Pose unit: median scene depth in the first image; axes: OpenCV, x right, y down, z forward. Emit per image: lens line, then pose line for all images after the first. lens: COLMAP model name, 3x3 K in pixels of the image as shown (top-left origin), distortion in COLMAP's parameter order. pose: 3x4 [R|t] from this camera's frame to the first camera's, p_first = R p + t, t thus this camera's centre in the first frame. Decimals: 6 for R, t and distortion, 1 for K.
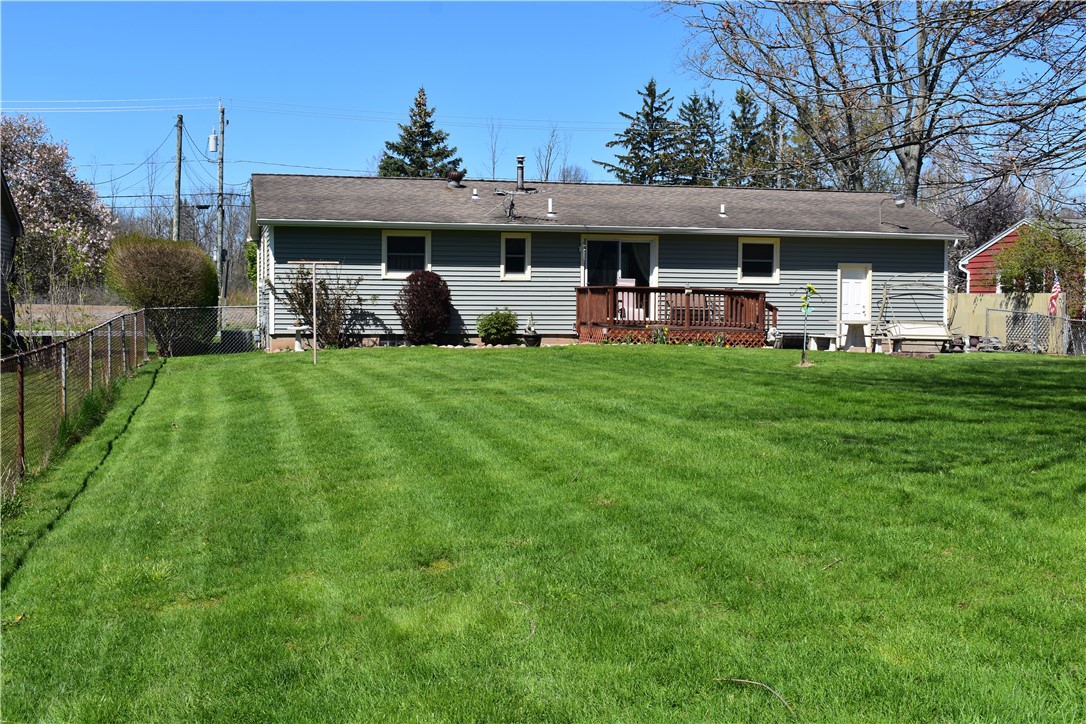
lens RADIAL K [[1285.9, 0, 544.5], [0, 1285.9, 359.4], [0, 0, 1]] dist [-0.017490, 0.000000]
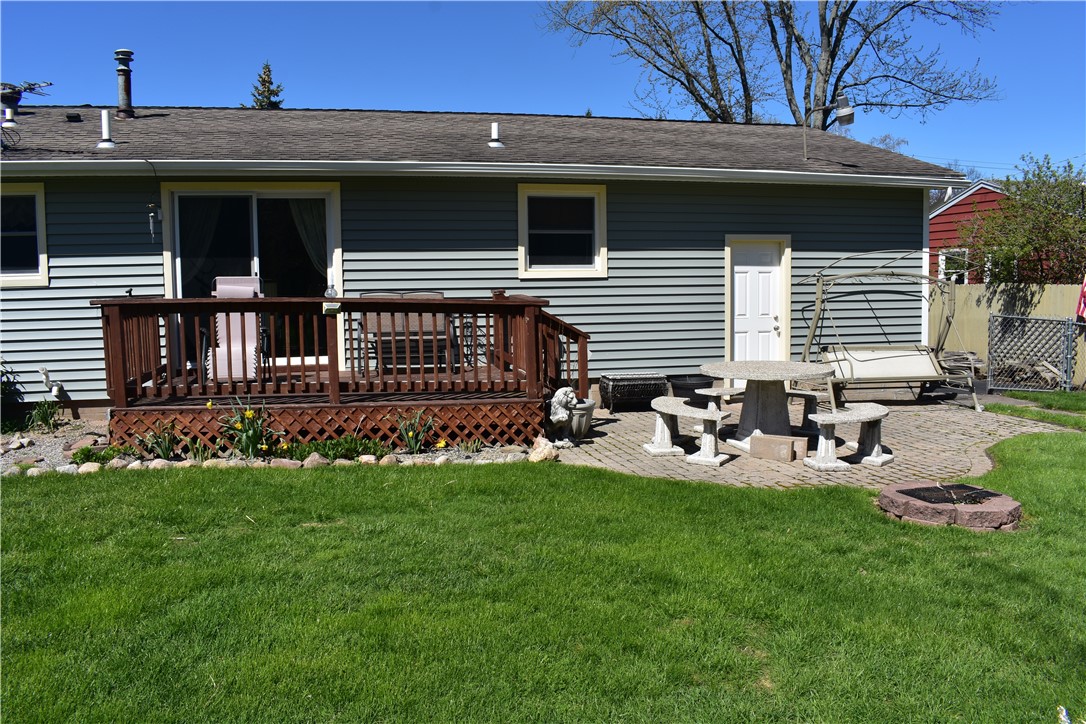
lens RADIAL K [[854.1, 0, 536.5], [0, 854.1, 366.8], [0, 0, 1]] dist [-0.079649, 0.016120]
pose [[0.999725, -0.020545, -0.011280, 0.155546], [0.021094, 0.998479, 0.050933, -0.041193], [0.010216, -0.051157, 0.998638, 0.657143]]
